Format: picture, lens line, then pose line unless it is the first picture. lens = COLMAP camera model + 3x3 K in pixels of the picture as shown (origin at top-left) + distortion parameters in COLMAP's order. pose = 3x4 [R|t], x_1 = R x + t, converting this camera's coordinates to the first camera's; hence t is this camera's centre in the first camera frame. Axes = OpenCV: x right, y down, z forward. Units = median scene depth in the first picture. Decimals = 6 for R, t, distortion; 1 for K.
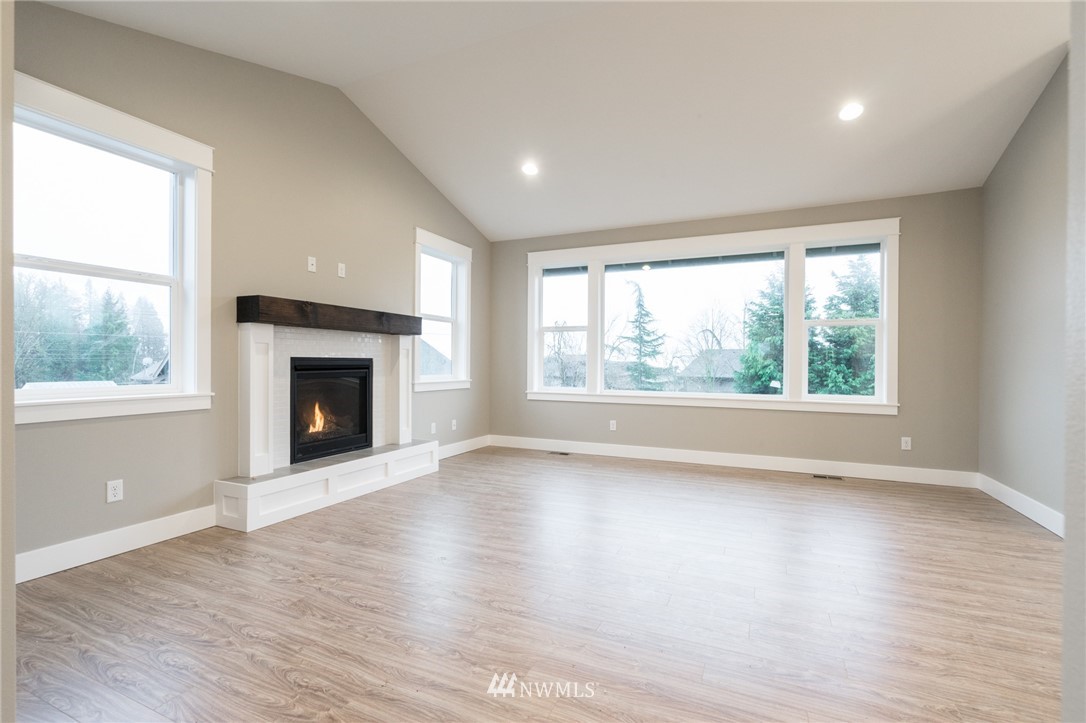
lens RADIAL K [[492.6, 0, 542.3], [0, 492.6, 365.3], [0, 0, 1]] dist [-0.011539, 0.006355]
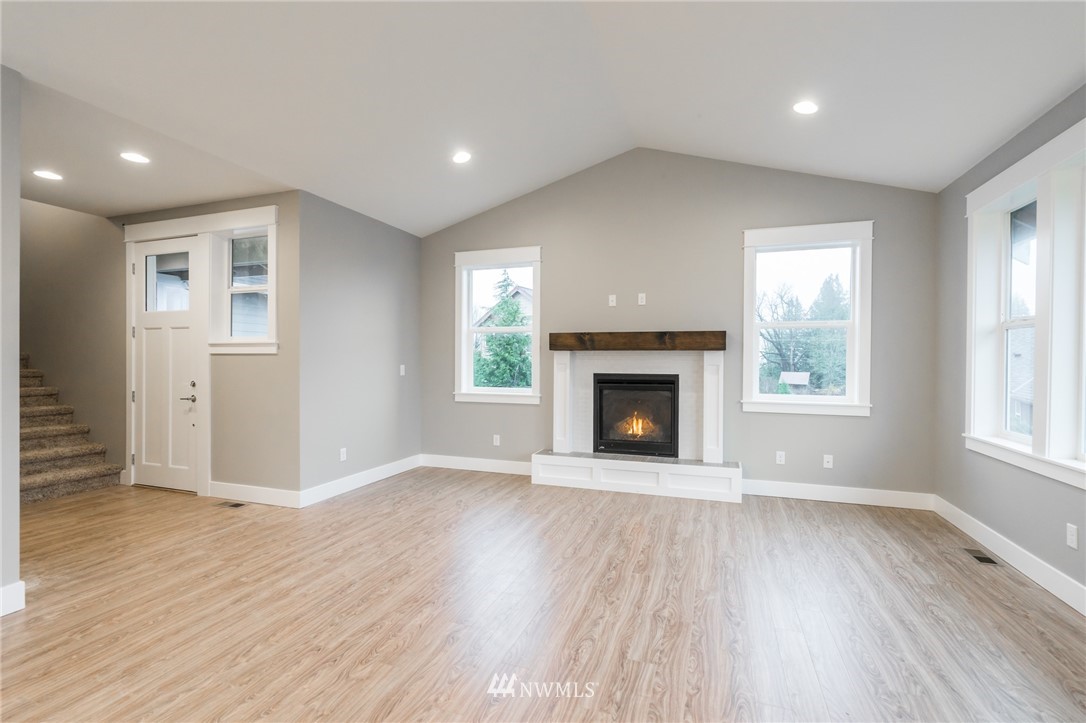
lens RADIAL K [[492.6, 0, 549.8], [0, 492.6, 362.1], [0, 0, 1]] dist [-0.011539, 0.006355]
pose [[0.085101, 0.000636, -0.996372, 0.827223], [-0.006832, 0.999977, 0.000055, -0.046003], [0.996349, 0.006802, 0.085103, 0.756508]]
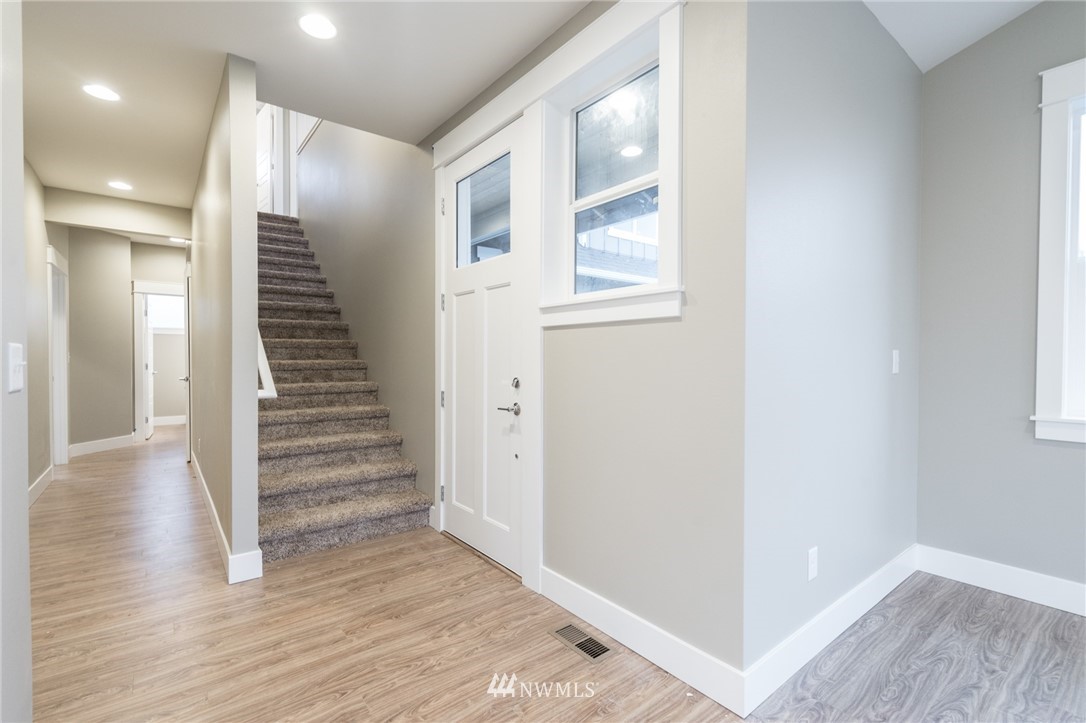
lens RADIAL K [[492.6, 0, 552.6], [0, 492.6, 366.5], [0, 0, 1]] dist [-0.011539, 0.006355]
pose [[-0.450417, 0.009645, -0.892766, 0.131311], [-0.007440, 0.999866, 0.014556, -0.019289], [0.892787, 0.013198, -0.450285, 0.334164]]
